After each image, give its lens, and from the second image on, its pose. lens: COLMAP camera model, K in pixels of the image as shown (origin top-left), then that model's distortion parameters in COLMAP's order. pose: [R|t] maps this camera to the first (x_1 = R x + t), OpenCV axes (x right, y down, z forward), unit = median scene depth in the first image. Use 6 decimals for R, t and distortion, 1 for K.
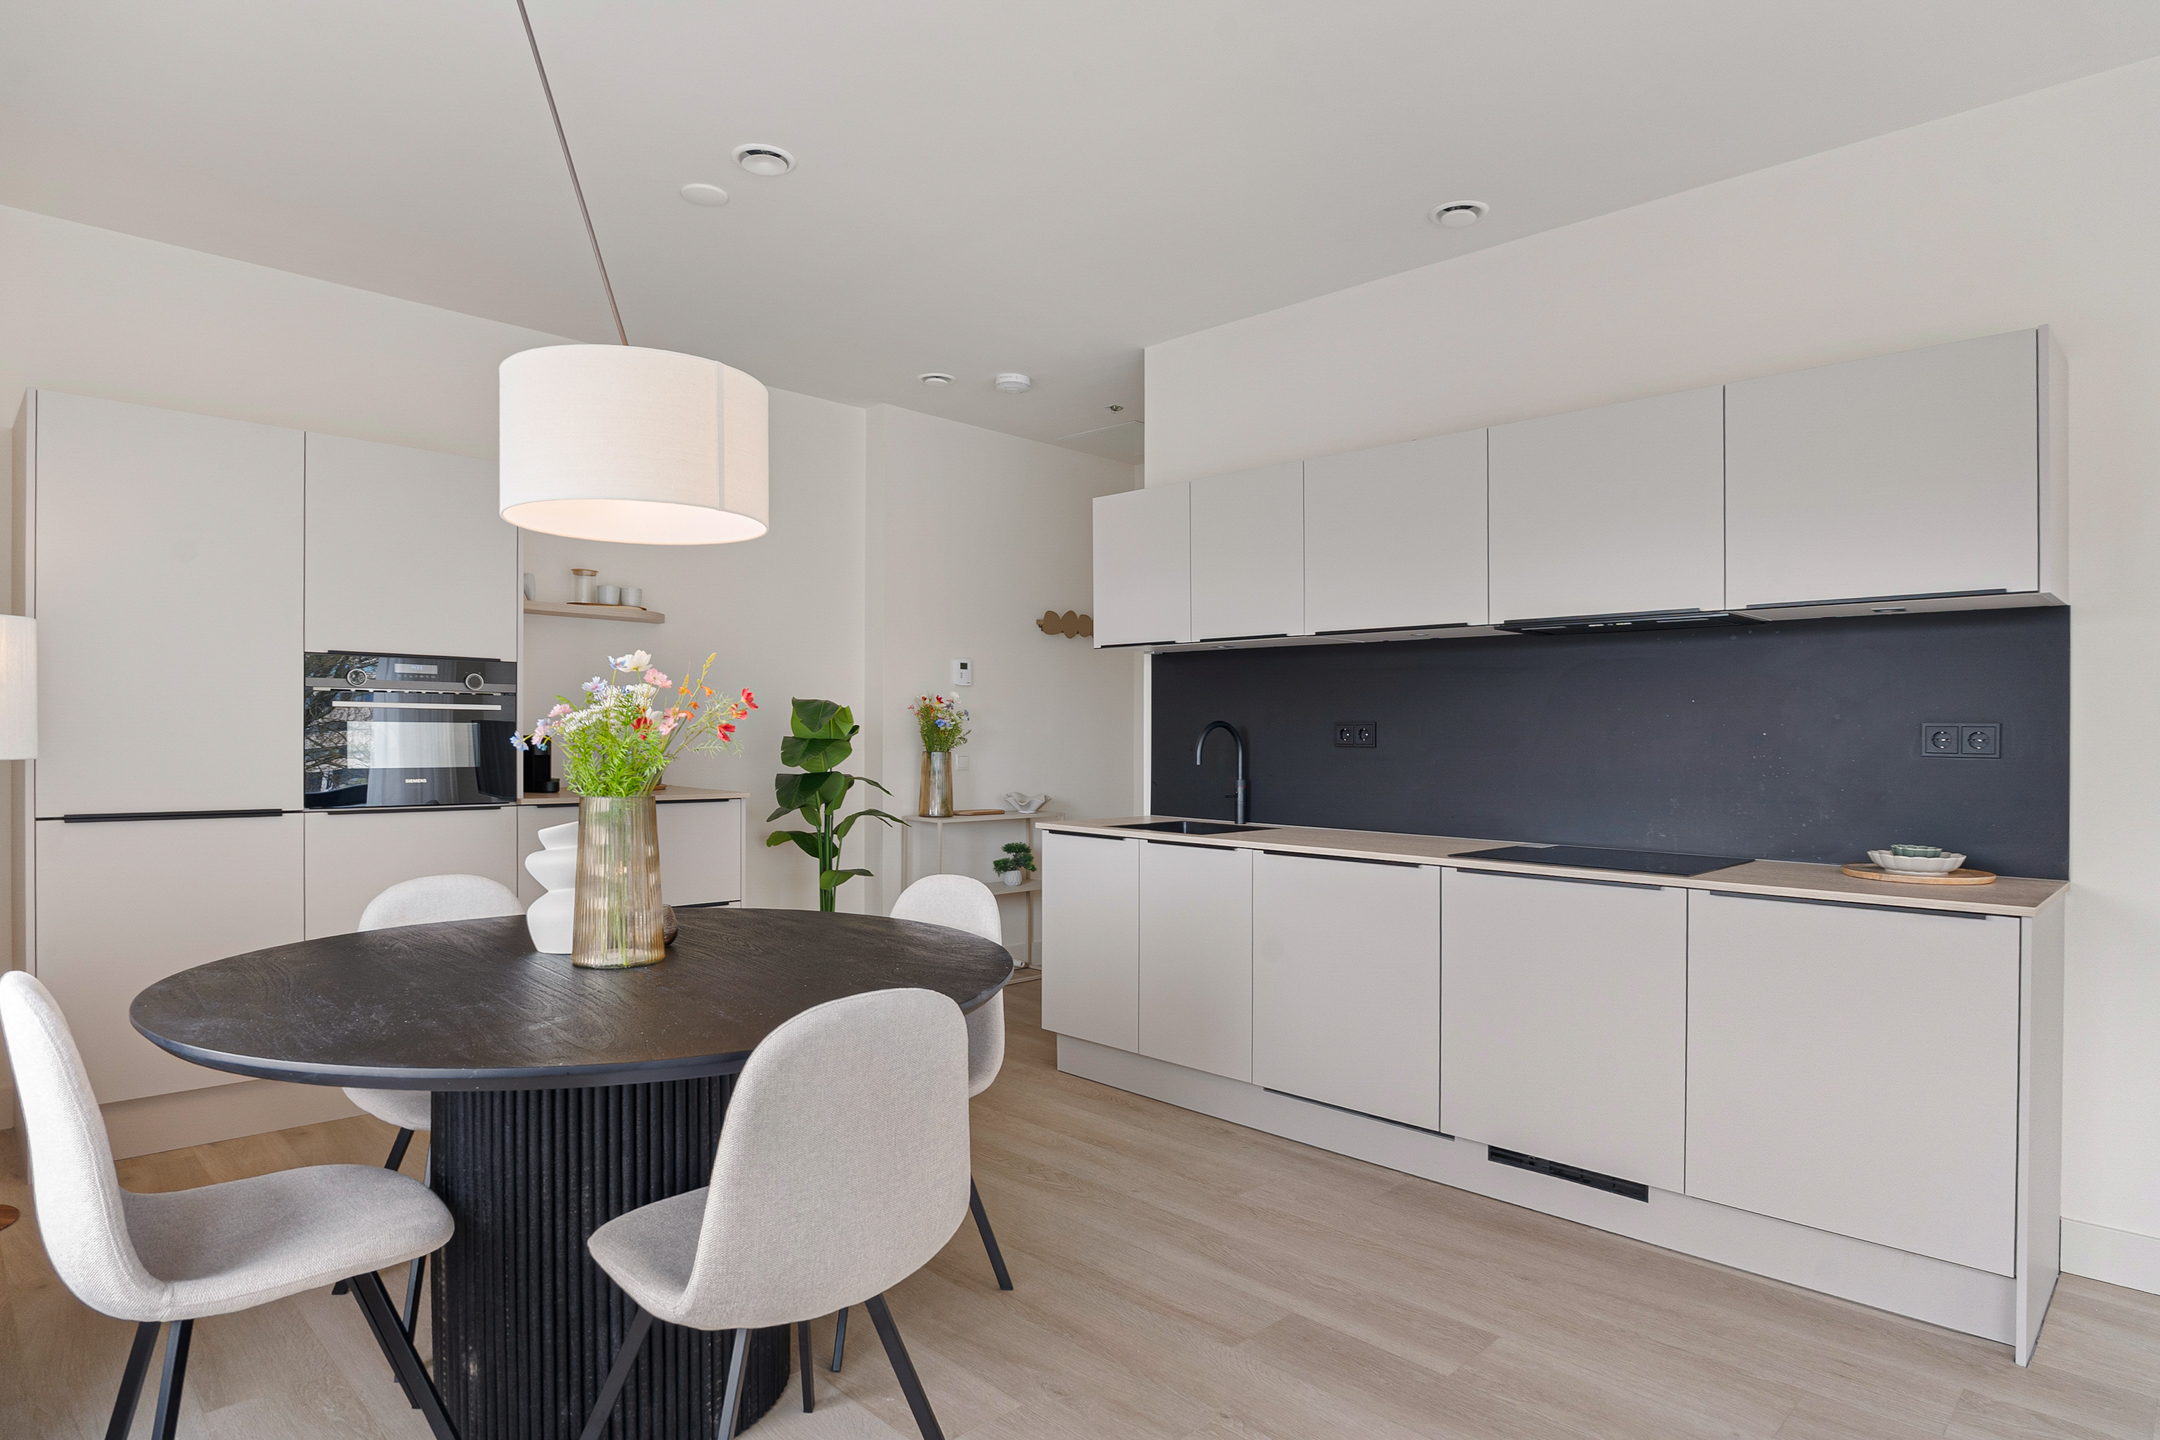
lens RADIAL K [[1185.9, 0, 1072.9], [0, 1185.9, 732.3], [0, 0, 1]] dist [-0.029111, 0.004865]
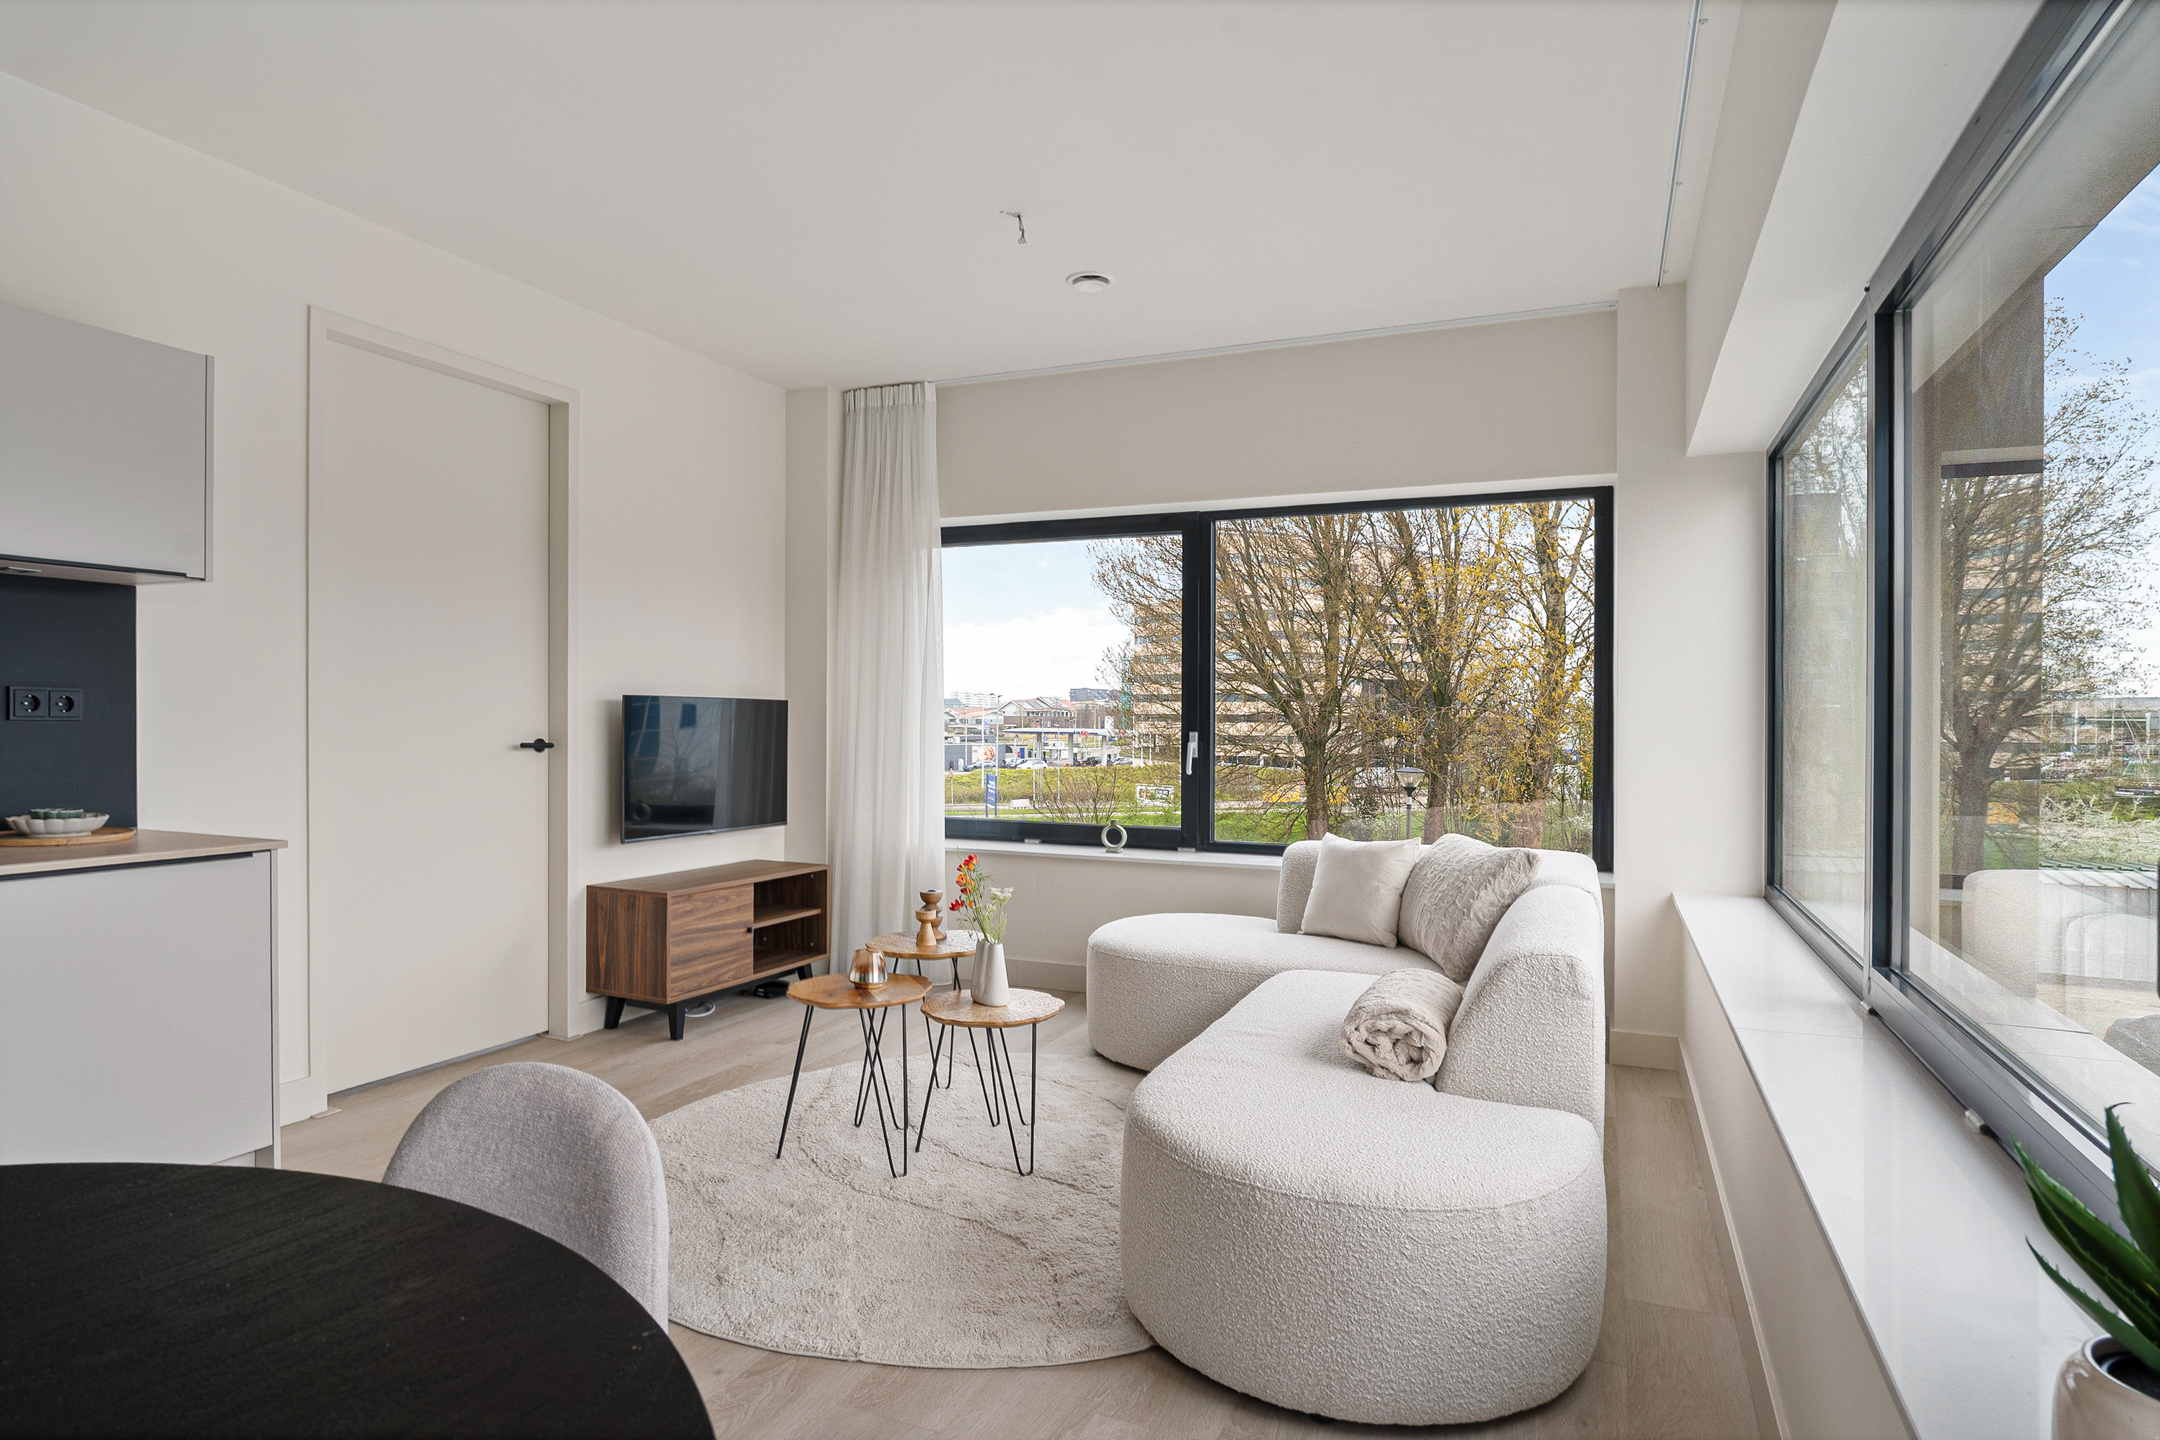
lens RADIAL K [[1185.9, 0, 1085.5], [0, 1185.9, 731.4], [0, 0, 1]] dist [-0.029111, 0.004865]
pose [[-0.358693, -0.030554, 0.932955, -0.481454], [-0.012701, 0.999531, 0.027851, -0.006414], [-0.933369, -0.001859, -0.358913, 0.492402]]
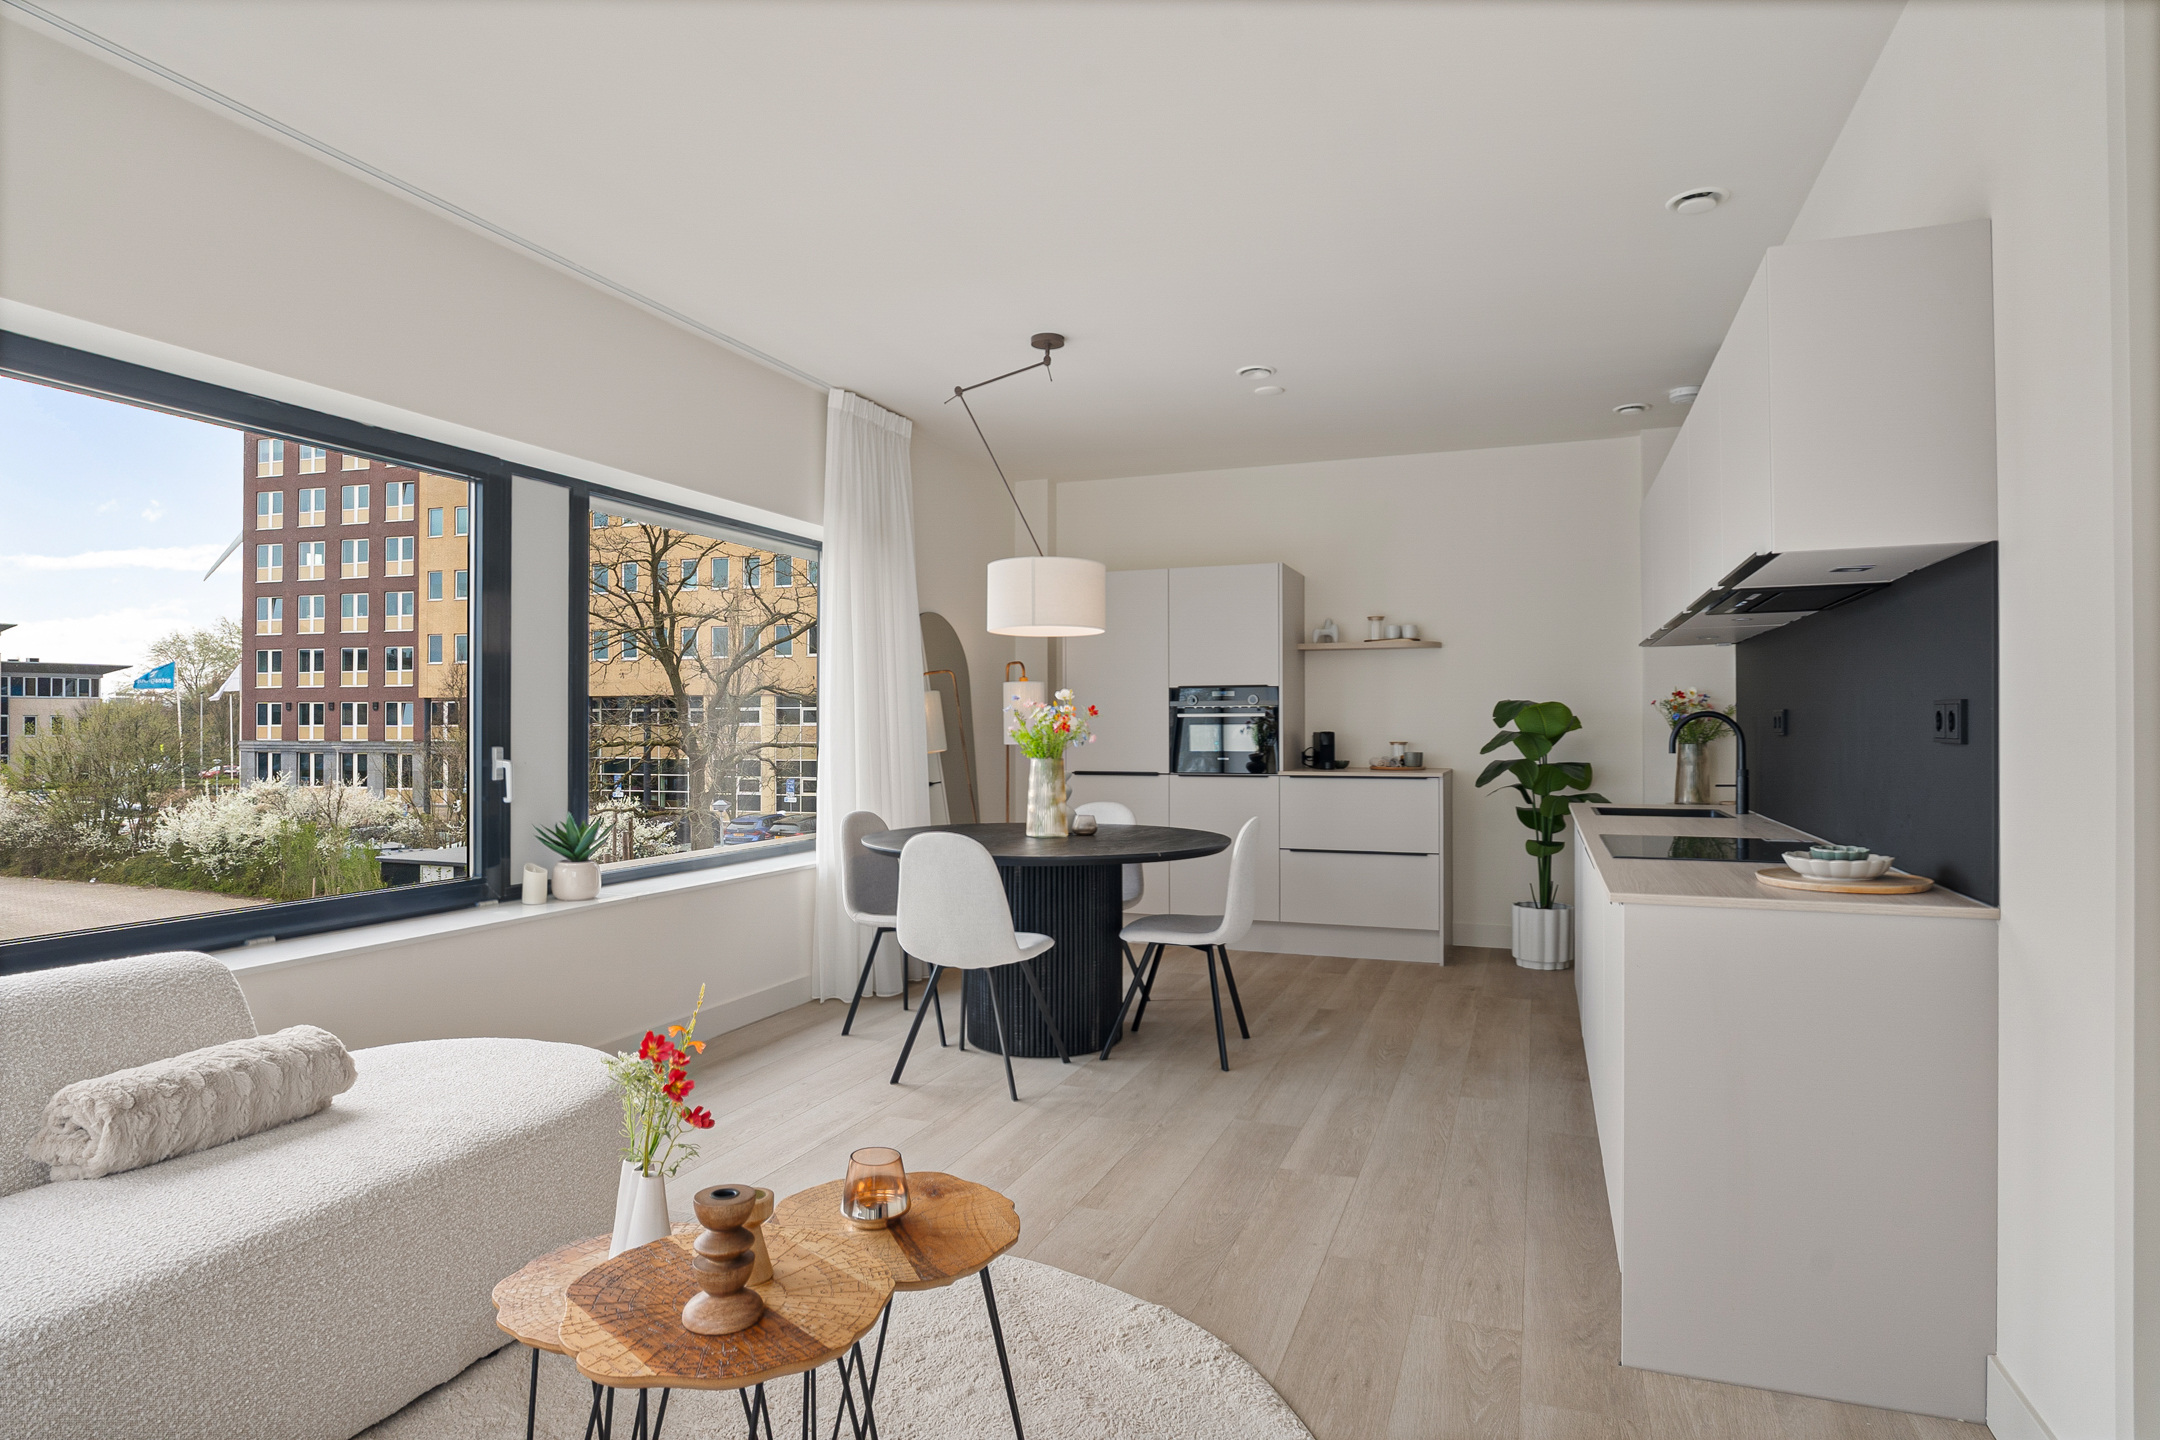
lens RADIAL K [[1185.9, 0, 1064.7], [0, 1185.9, 722.3], [0, 0, 1]] dist [-0.029111, 0.004865]
pose [[0.383062, -0.018985, -0.923528, 1.169240], [0.010144, 0.999815, -0.016346, 0.016629], [0.923667, -0.003106, 0.383183, 0.150516]]
